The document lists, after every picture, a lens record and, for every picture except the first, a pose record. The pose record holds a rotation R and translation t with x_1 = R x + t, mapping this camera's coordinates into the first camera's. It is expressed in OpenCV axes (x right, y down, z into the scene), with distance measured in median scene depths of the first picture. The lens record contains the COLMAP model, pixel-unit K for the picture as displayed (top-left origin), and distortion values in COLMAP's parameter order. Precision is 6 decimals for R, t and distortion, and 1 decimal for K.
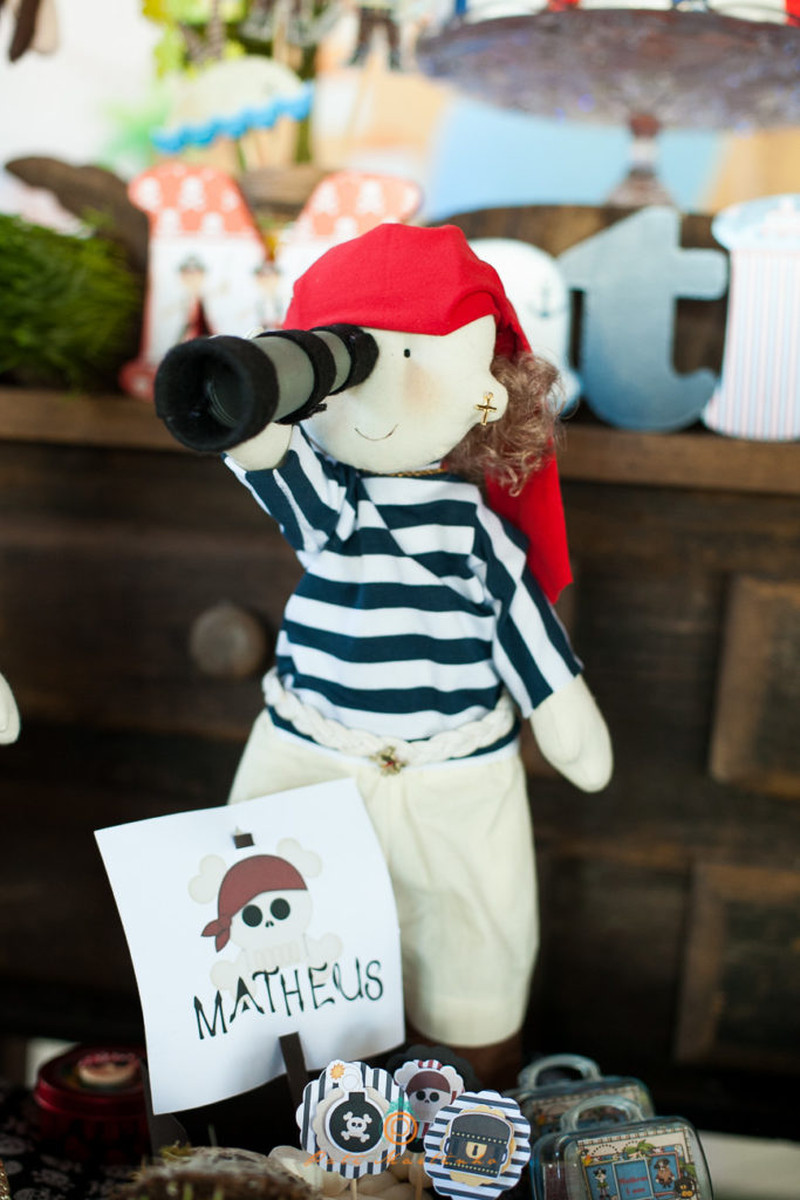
lens RADIAL K [[1819.6, 0, 400.0], [0, 1819.6, 600.0], [0, 0, 1]] dist [-0.180709, 0.054559]
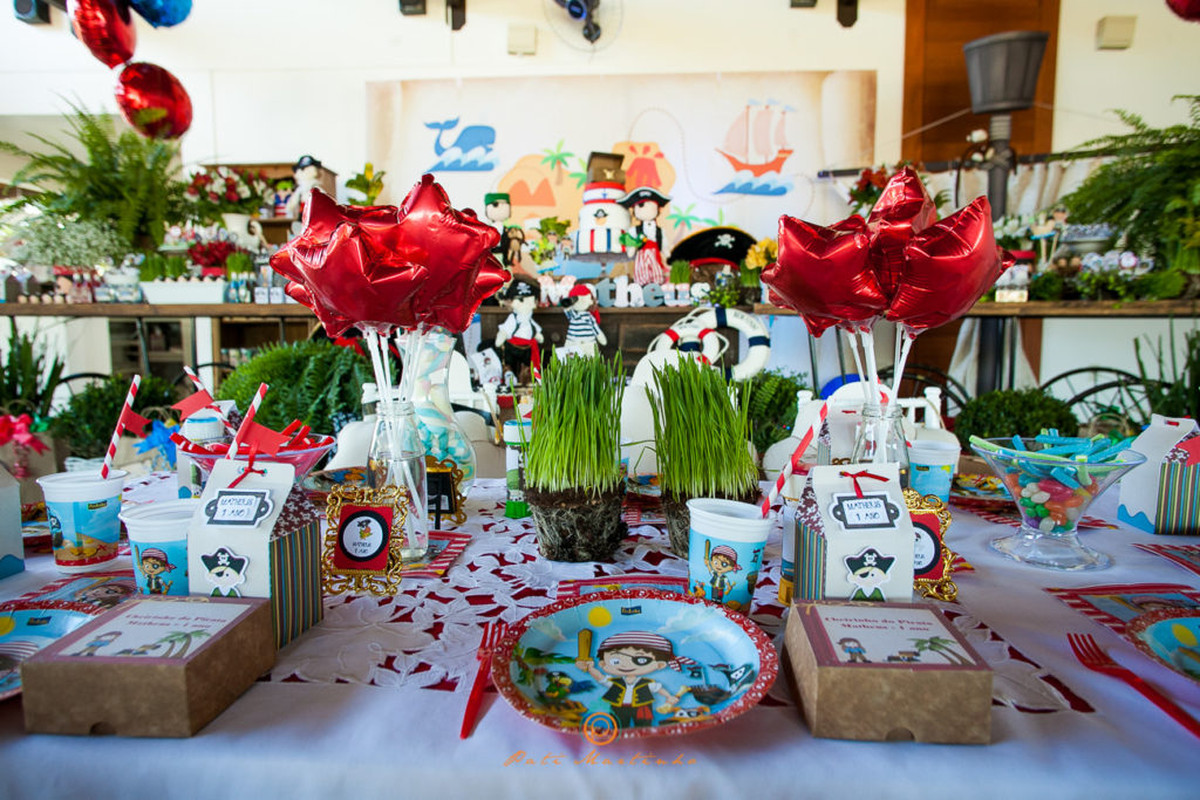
lens RADIAL K [[726.2, 0, 605.4], [0, 726.2, 397.4], [0, 0, 1]] dist [-0.080378, 0.065437]
pose [[0.988941, -0.078169, 0.126039, -0.379333], [0.079073, 0.996866, -0.002181, 0.387160], [-0.125474, 0.012123, 0.992023, -2.691264]]
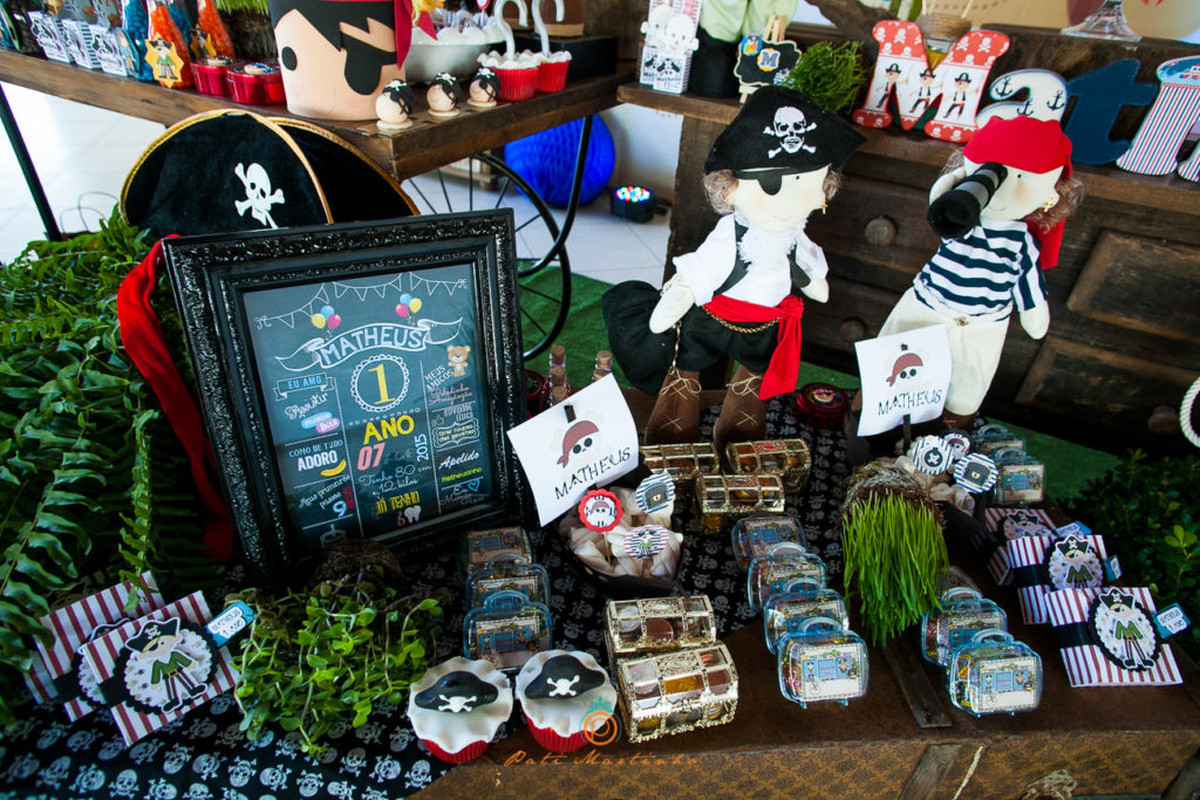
lens RADIAL K [[692.5, 0, 607.4], [0, 692.5, 396.2], [0, 0, 1]] dist [-0.074454, 0.053483]
pose [[0.958595, 0.160566, -0.235188, -0.257004], [-0.034667, 0.885538, 0.463271, -0.266300], [0.282654, -0.435936, 0.854439, -0.068050]]
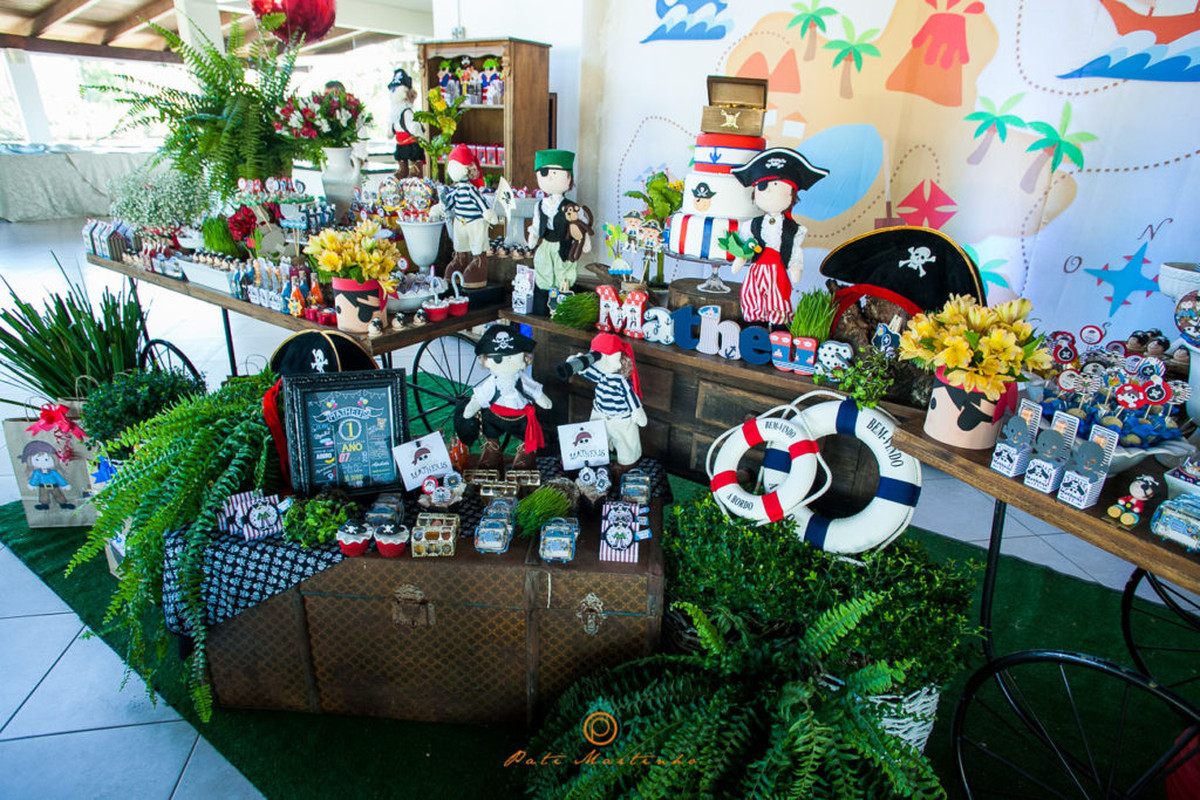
lens RADIAL K [[692.5, 0, 607.4], [0, 692.5, 396.2], [0, 0, 1]] dist [-0.074454, 0.053483]
pose [[0.912585, 0.120383, -0.390764, 0.885076], [-0.016903, 0.965967, 0.258111, -0.577311], [0.408538, -0.228943, 0.883562, -1.019359]]
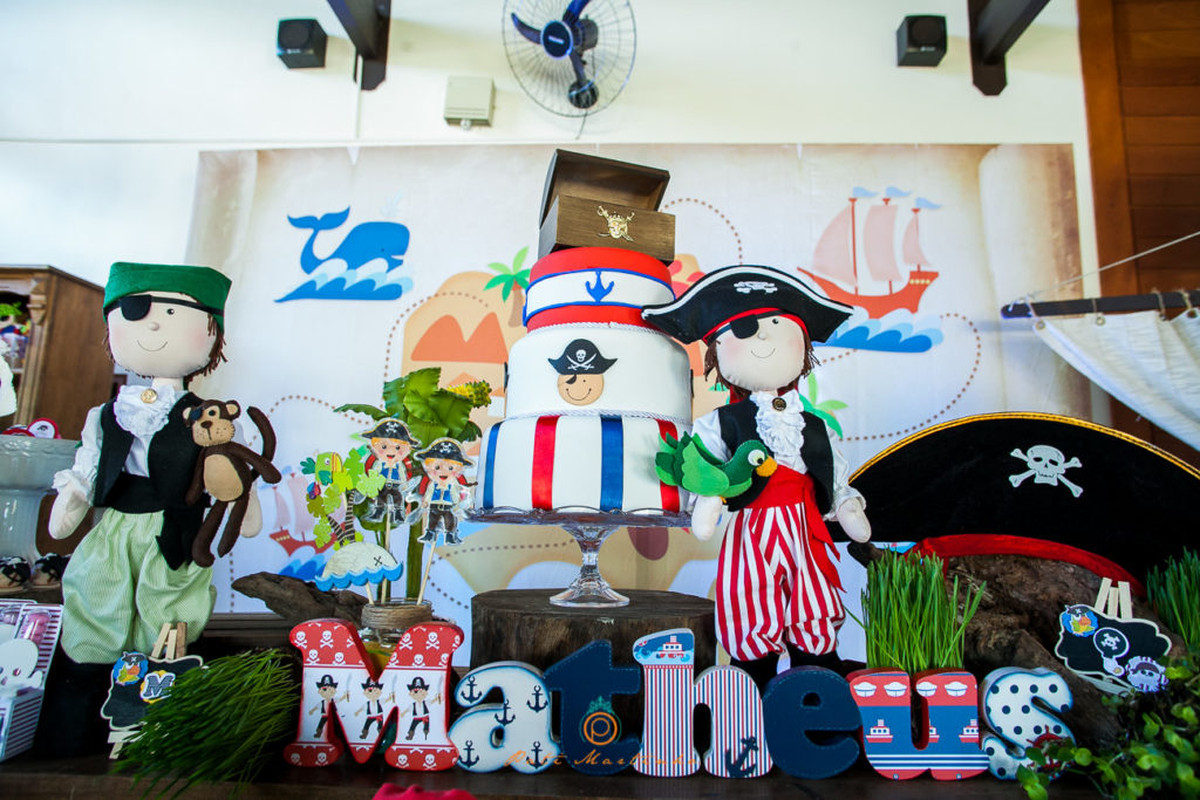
lens RADIAL K [[692.5, 0, 607.4], [0, 692.5, 396.2], [0, 0, 1]] dist [-0.074454, 0.053483]
pose [[0.987669, -0.026057, 0.154375, 0.067871], [0.062174, 0.970244, -0.234010, -0.364846], [-0.143684, 0.240722, 0.959900, 0.379105]]
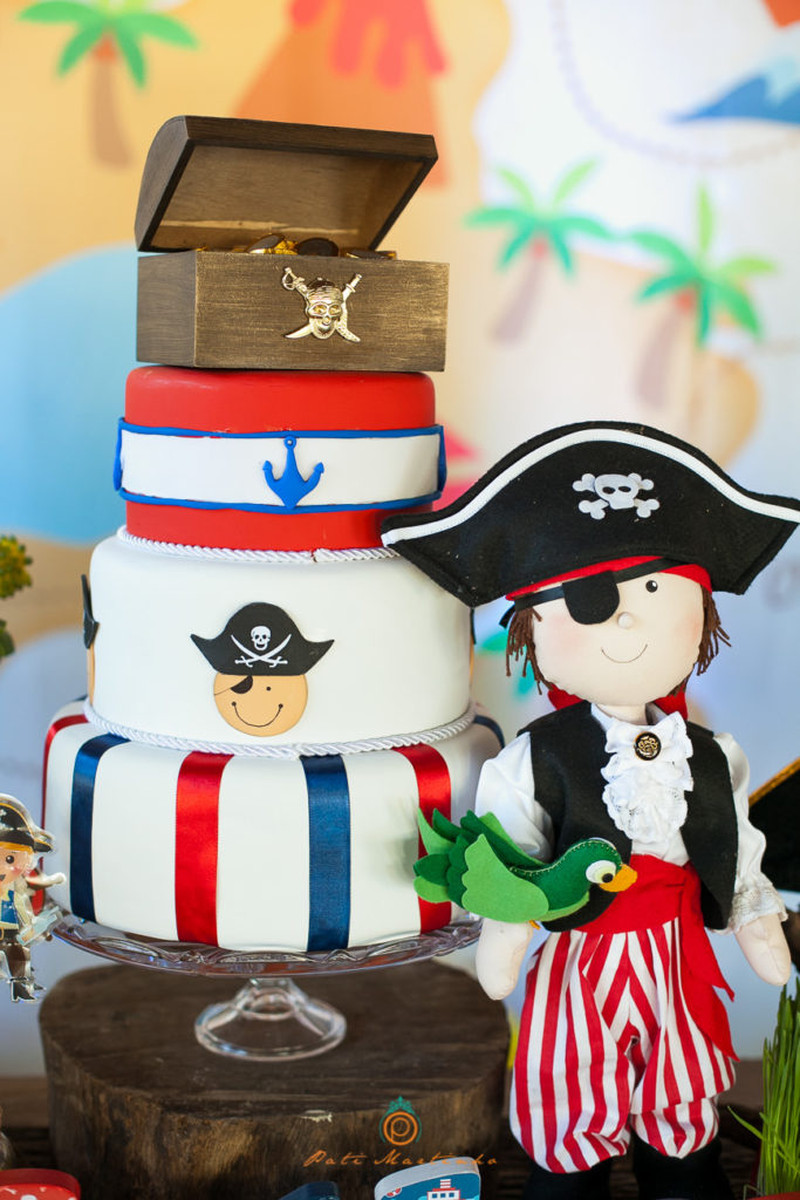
lens RADIAL K [[1819.6, 0, 400.0], [0, 1819.6, 600.0], [0, 0, 1]] dist [-0.180709, 0.054559]
pose [[0.959585, -0.099862, 0.263103, -0.055681], [0.070047, 0.990253, 0.120380, -0.830711], [-0.272560, -0.097086, 0.957228, 0.070374]]
